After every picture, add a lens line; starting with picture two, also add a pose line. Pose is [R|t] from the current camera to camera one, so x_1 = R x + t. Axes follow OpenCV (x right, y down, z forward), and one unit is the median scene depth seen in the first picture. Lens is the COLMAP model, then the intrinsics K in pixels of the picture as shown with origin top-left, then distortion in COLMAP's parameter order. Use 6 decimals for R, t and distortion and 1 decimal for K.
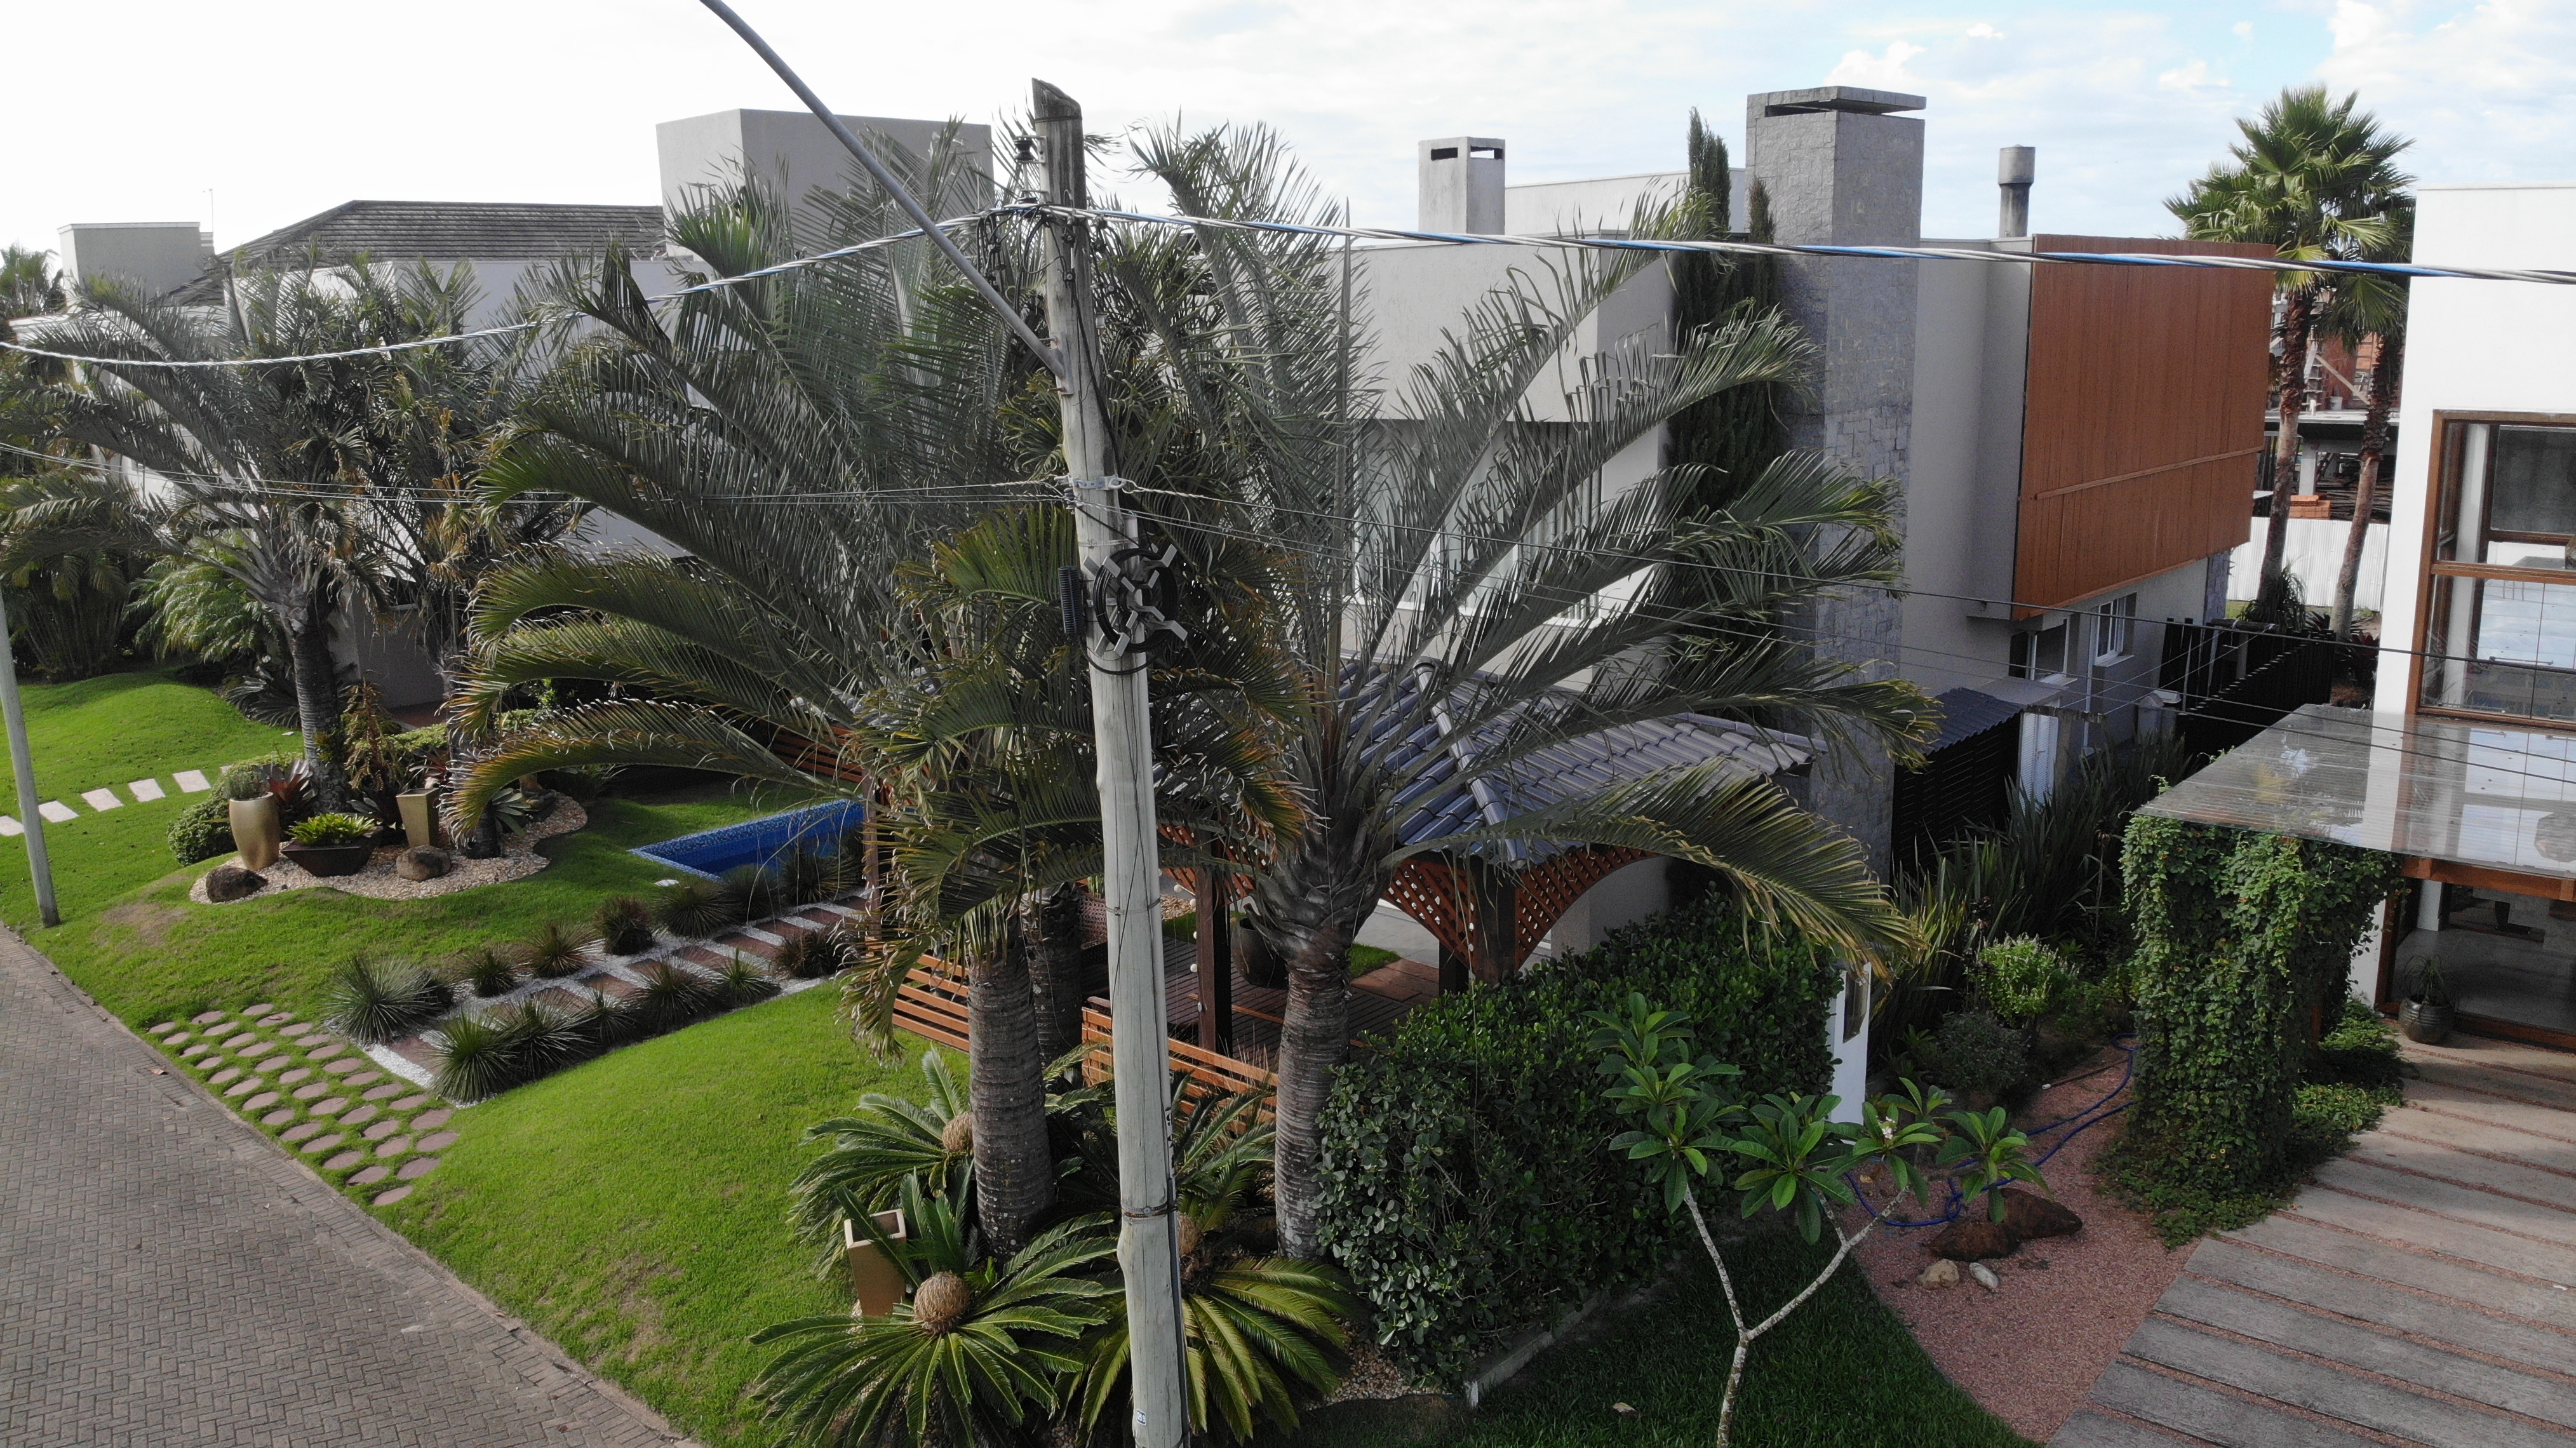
lens RADIAL K [[1916.8, 0, 1302.3], [0, 1916.8, 708.1], [0, 0, 1]] dist [0.001045, -0.110451]
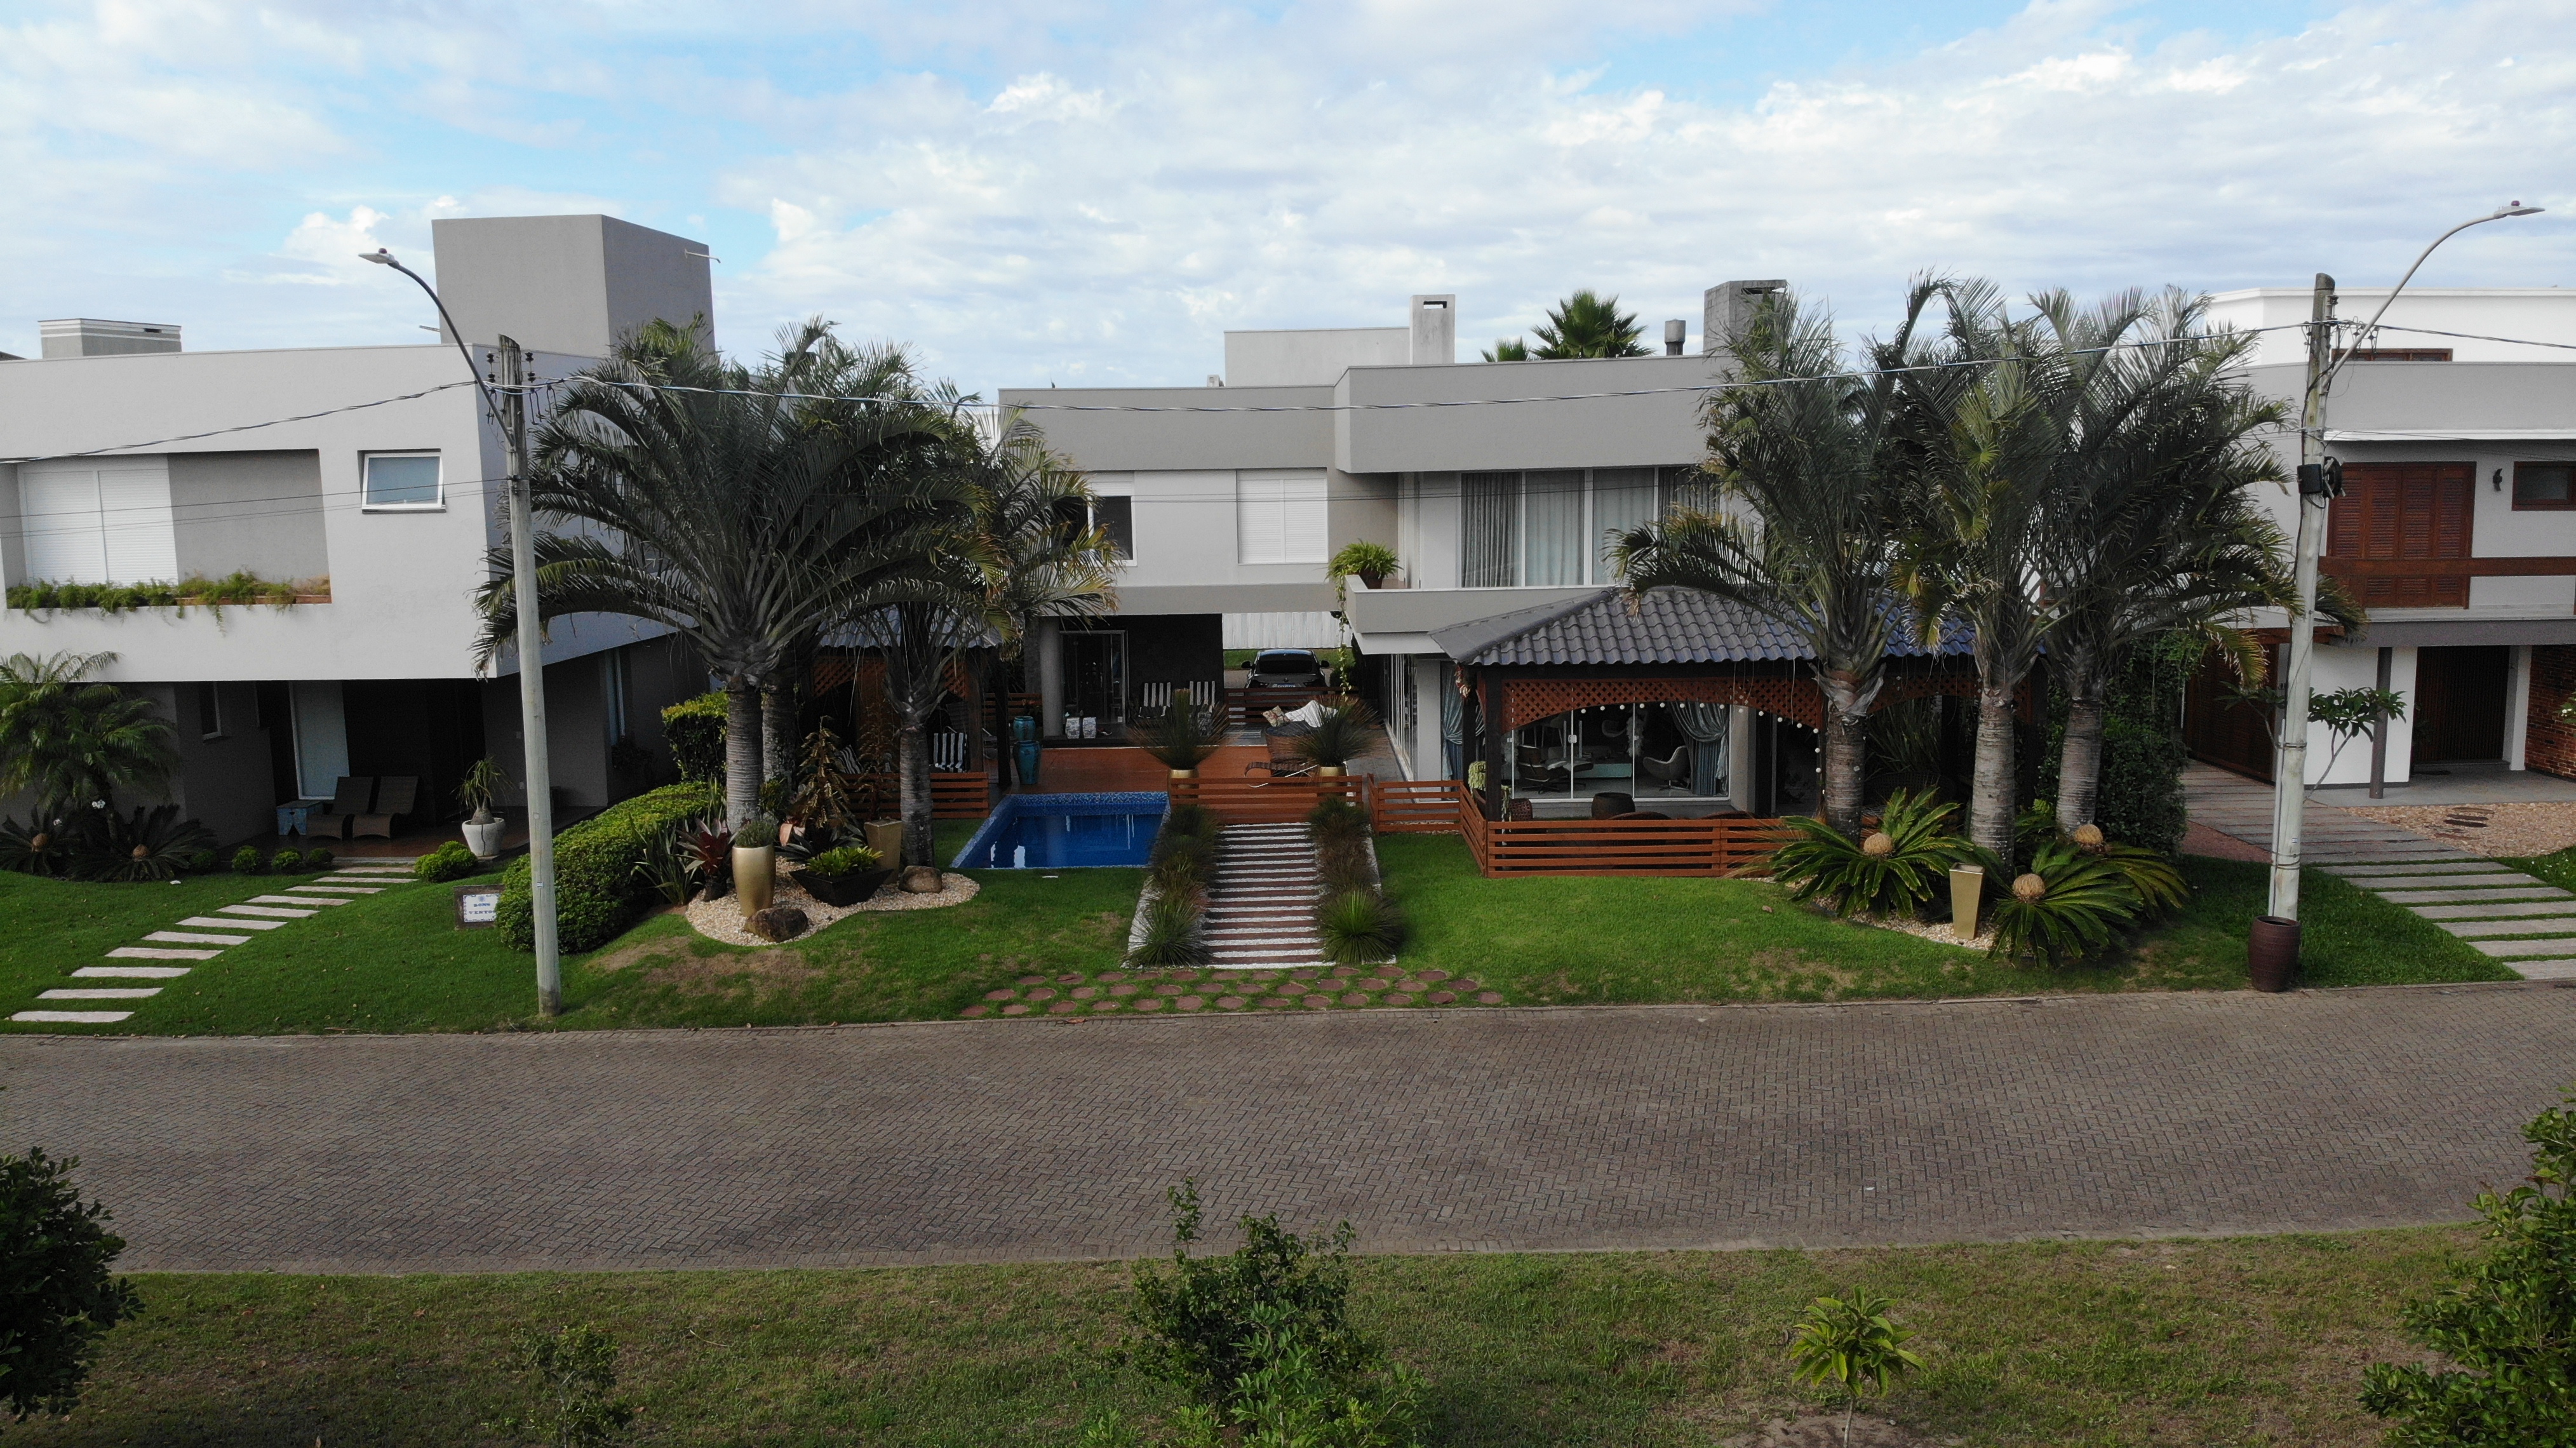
lens RADIAL K [[1892.8, 0, 1288.0], [0, 1892.8, 724.0], [0, 0, 1]] dist [0.045274, -0.126874]
pose [[0.751915, -0.086195, 0.653601, -1.261723], [0.138630, 0.989922, -0.028934, 0.065637], [-0.644520, 0.112365, 0.756286, 0.022005]]
